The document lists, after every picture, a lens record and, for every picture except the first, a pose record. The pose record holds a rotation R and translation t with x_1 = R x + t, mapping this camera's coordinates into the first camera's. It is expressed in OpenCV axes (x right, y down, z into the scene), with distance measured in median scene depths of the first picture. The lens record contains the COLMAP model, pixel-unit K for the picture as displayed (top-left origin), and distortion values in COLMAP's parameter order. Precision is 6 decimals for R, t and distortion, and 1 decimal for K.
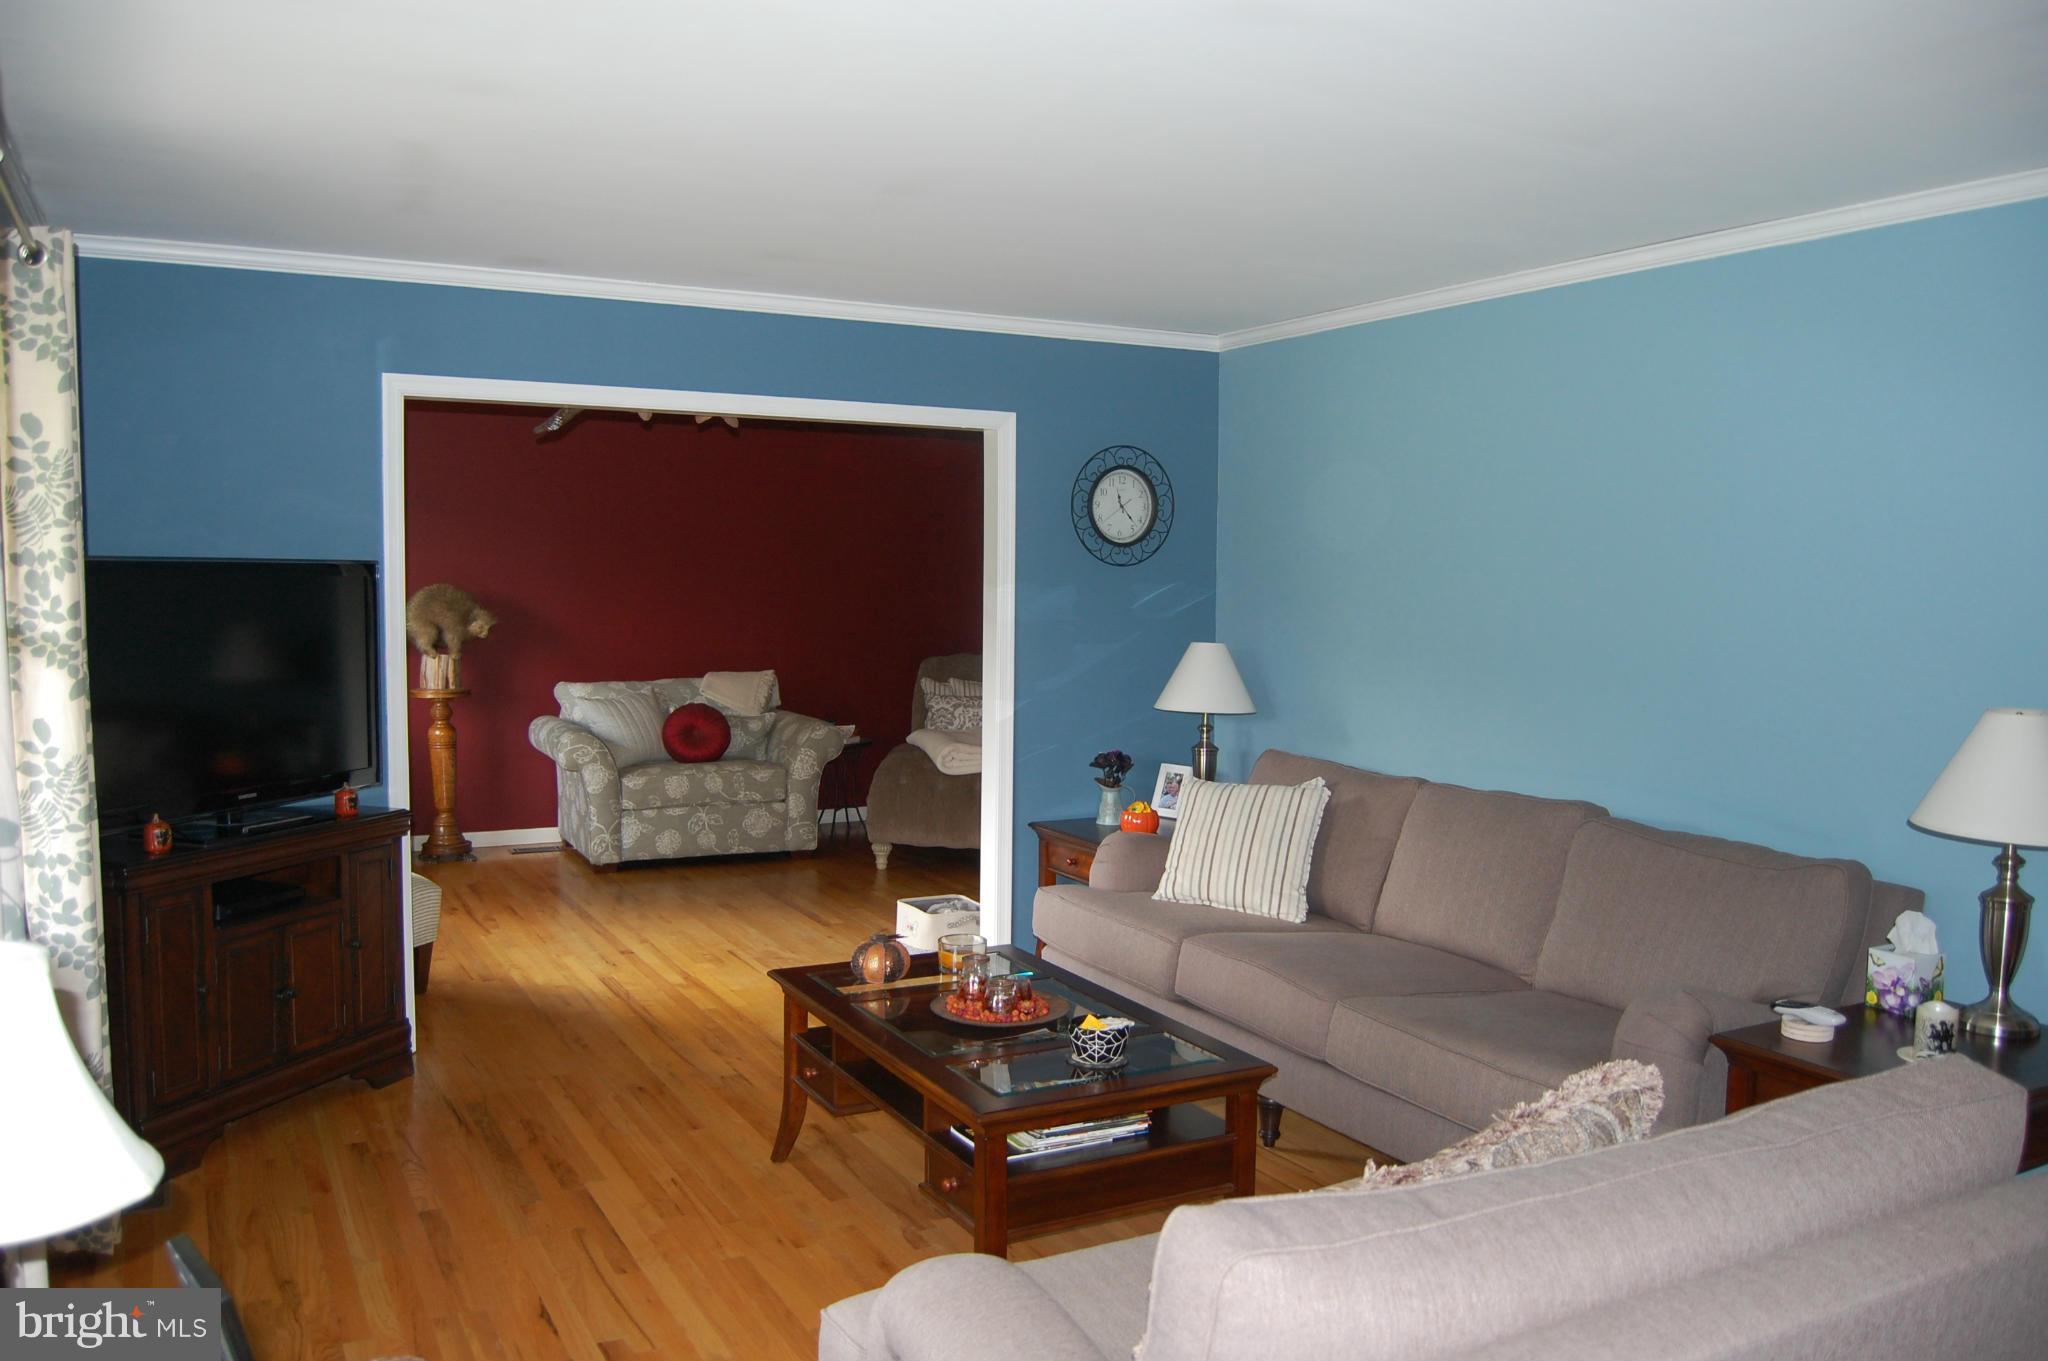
lens RADIAL K [[1591.2, 0, 1024.0], [0, 1591.2, 680.5], [0, 0, 1]] dist [-0.075959, 0.000488]
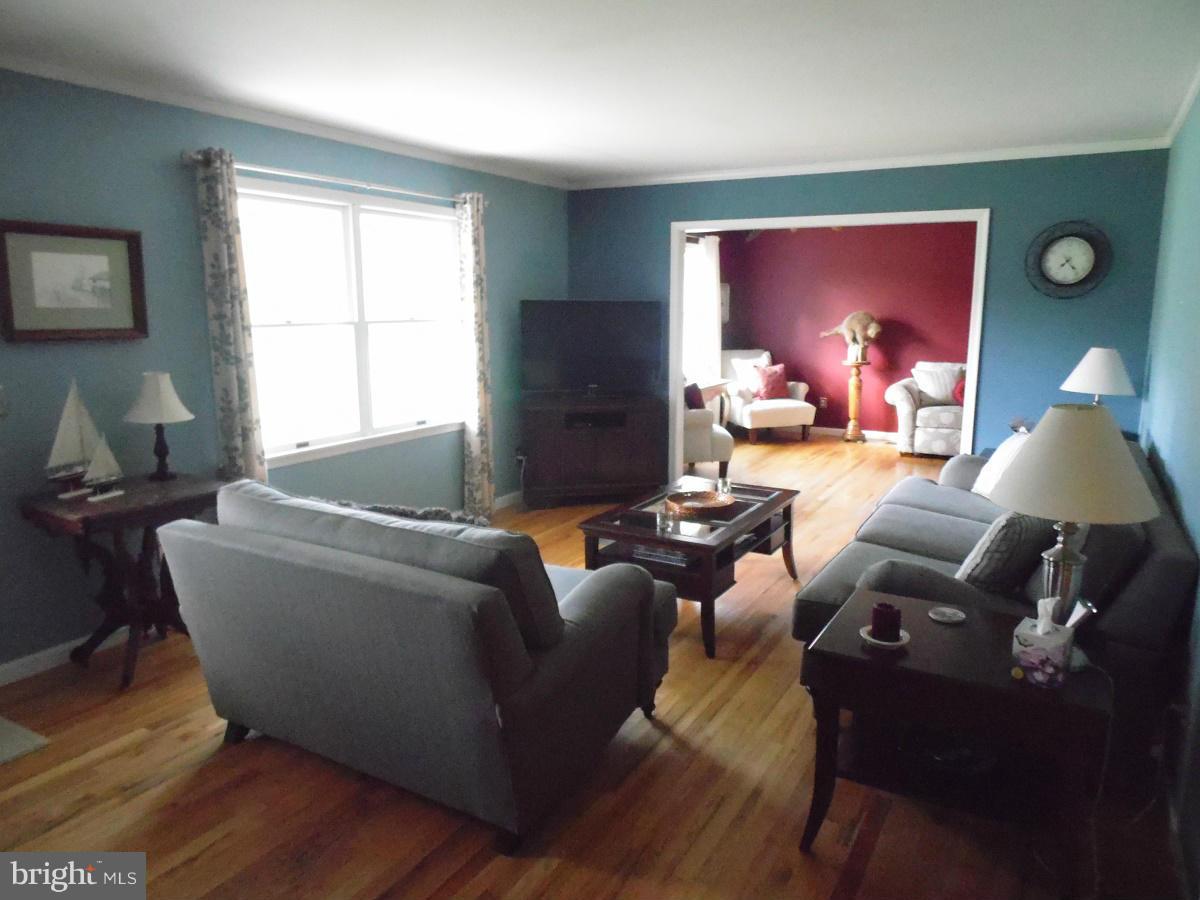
lens RADIAL K [[824.6, 0, 609.1], [0, 824.6, 447.2], [0, 0, 1]] dist [0.009152, -0.003739]
pose [[0.537596, 0.137899, -0.831850, 0.405579], [-0.055764, 0.990191, 0.128110, -0.003897], [0.841357, -0.022485, 0.540012, 0.120732]]
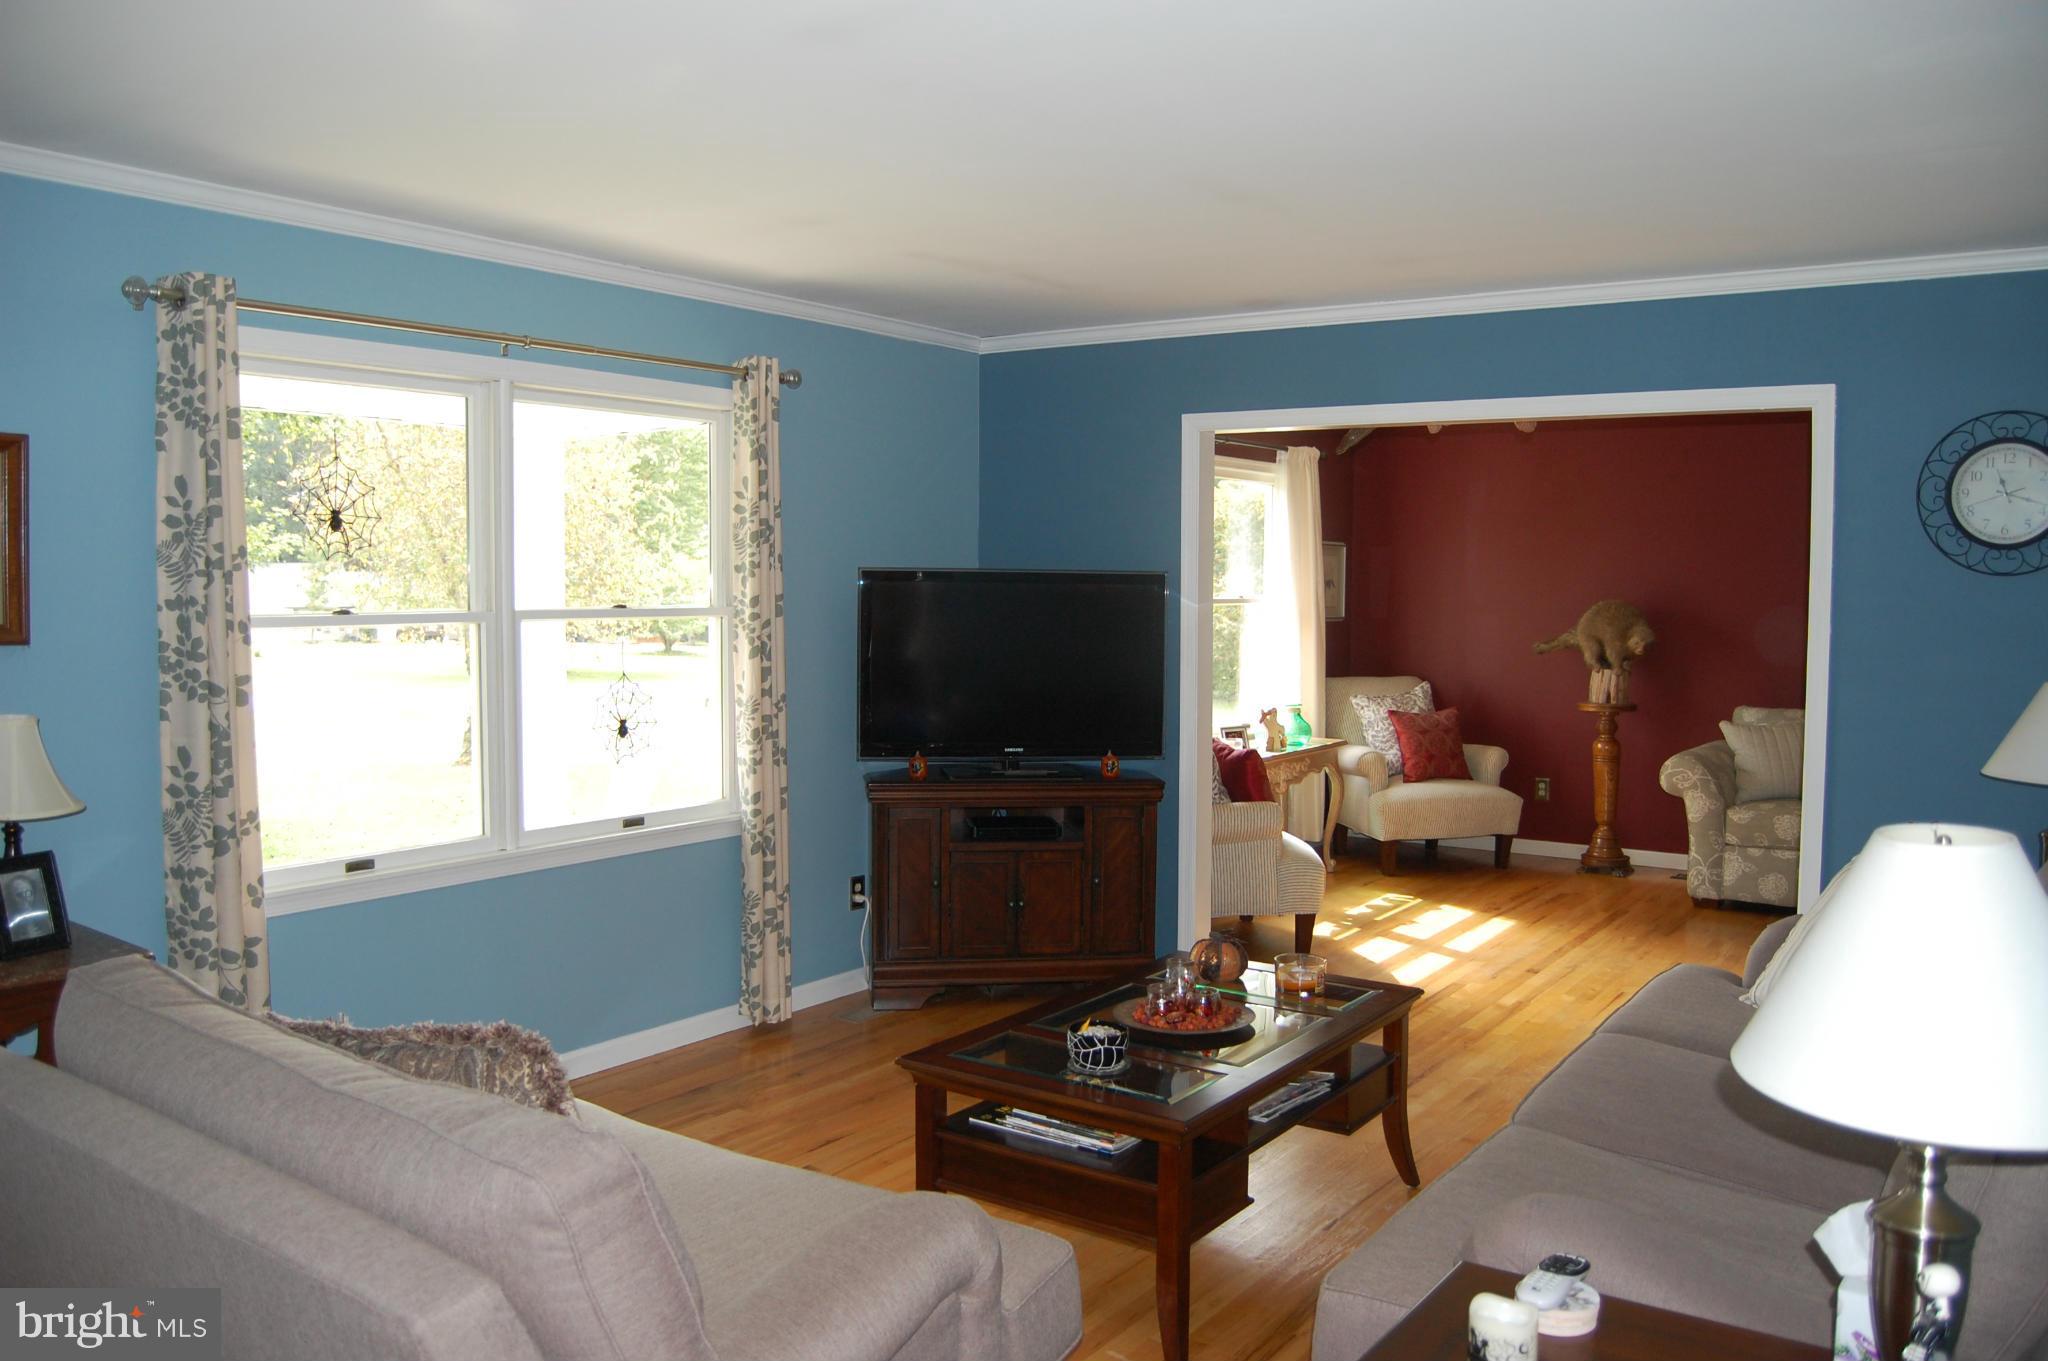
lens RADIAL K [[1598.4, 0, 1024.0], [0, 1598.4, 680.5], [0, 0, 1]] dist [-0.081288, 0.002520]
pose [[0.449819, 0.048730, -0.891789, 0.380326], [-0.063668, 0.997720, 0.022404, -0.008331], [0.890847, 0.046700, 0.451896, 0.212444]]
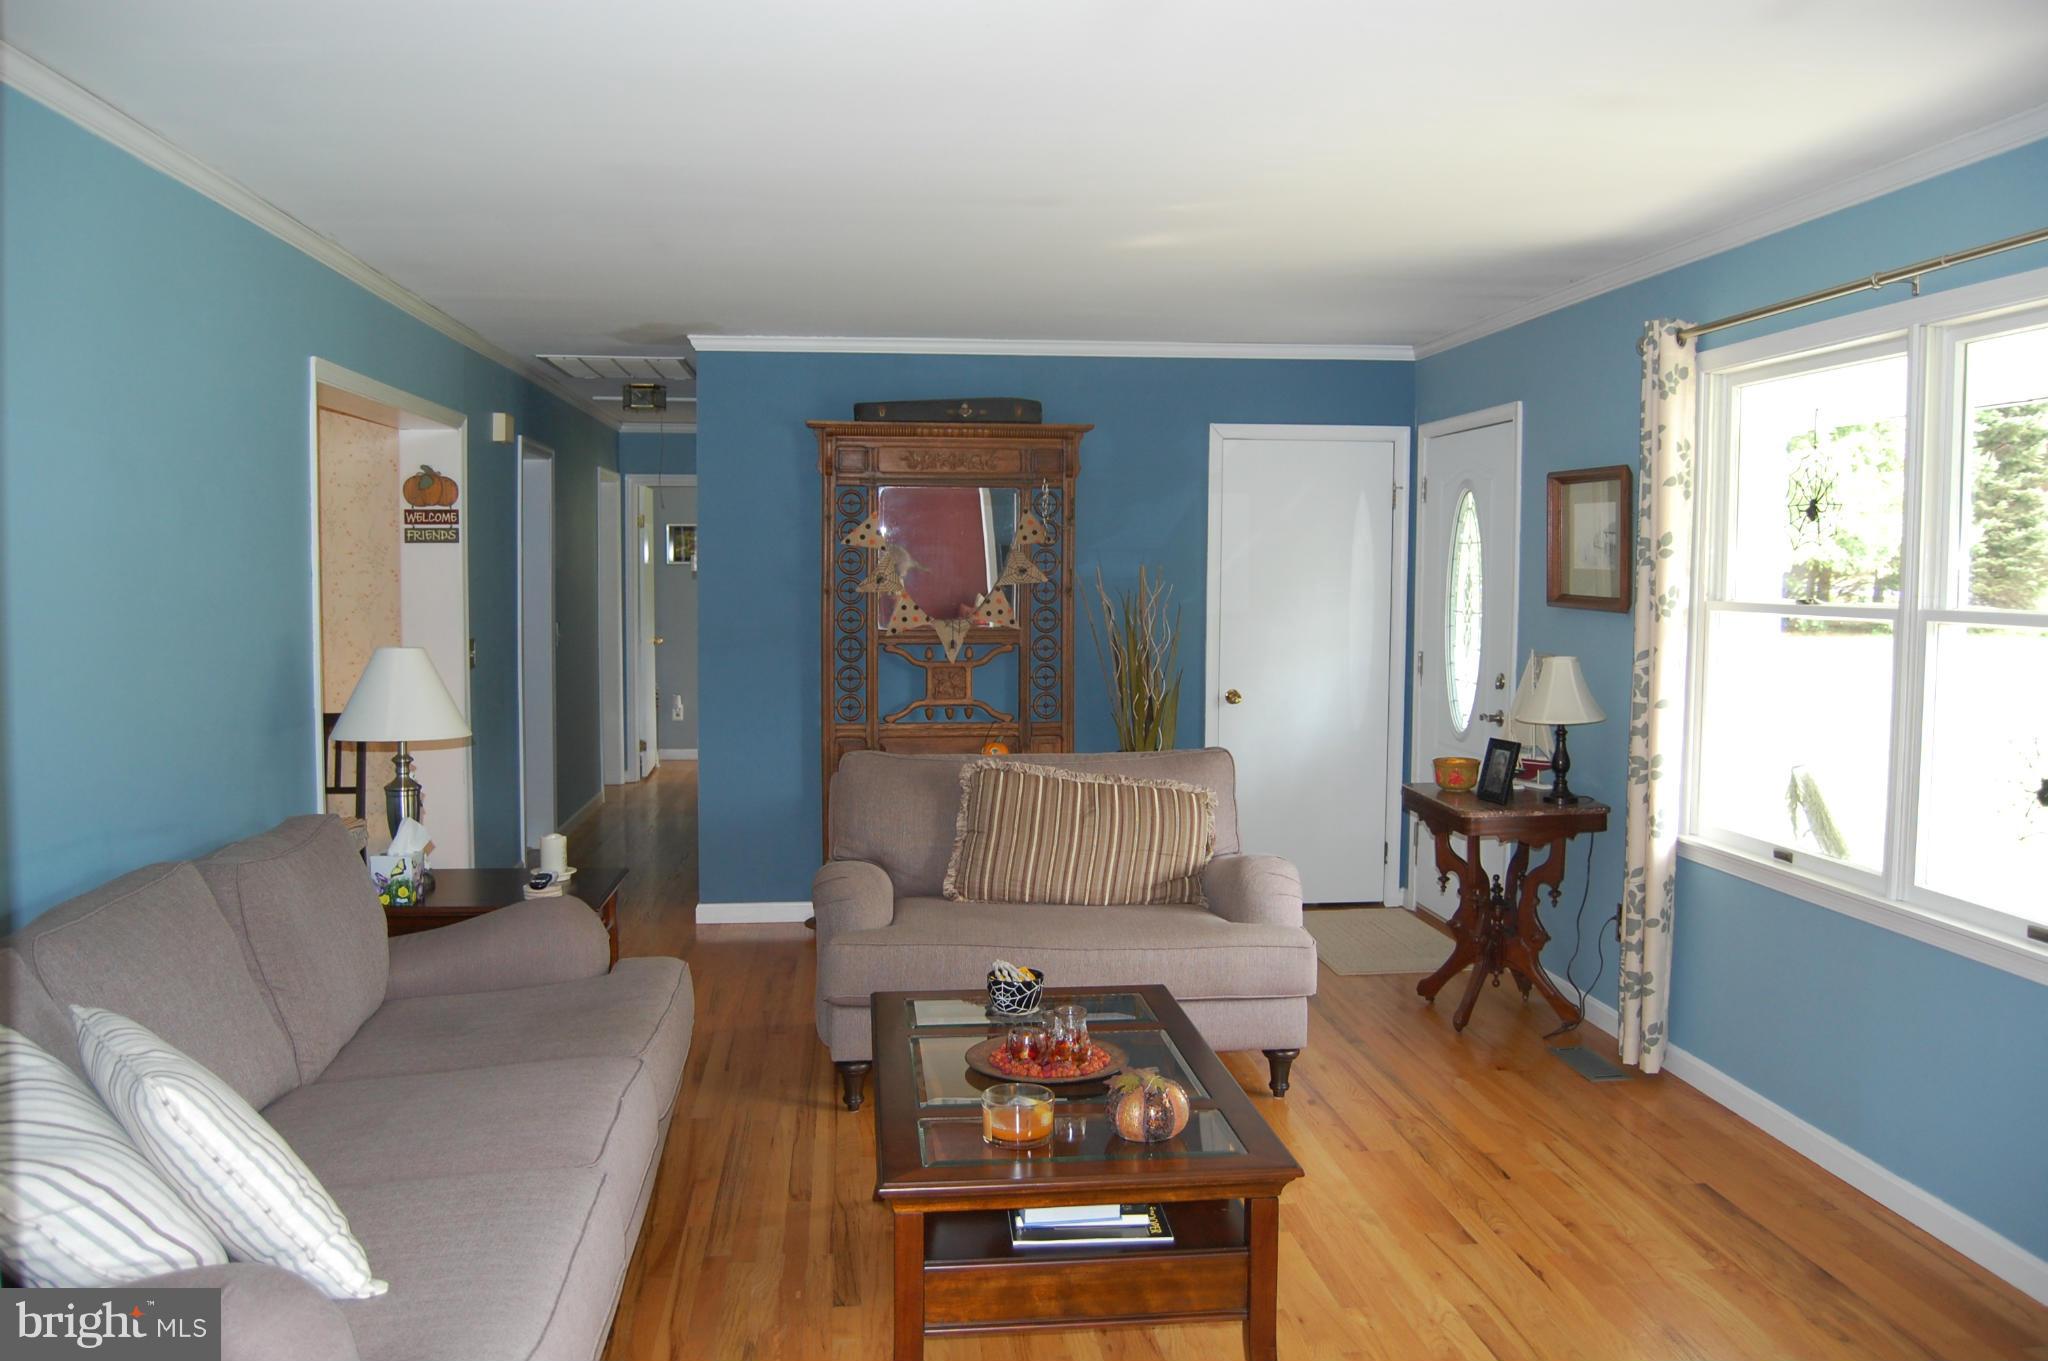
lens RADIAL K [[1627.3, 0, 1024.0], [0, 1627.3, 680.5], [0, 0, 1]] dist [-0.077631, 0.013433]
pose [[-0.930653, -0.041800, 0.363507, -0.146150], [0.008890, 0.990577, 0.136669, -0.053864], [-0.365795, 0.130423, -0.921512, 0.832956]]
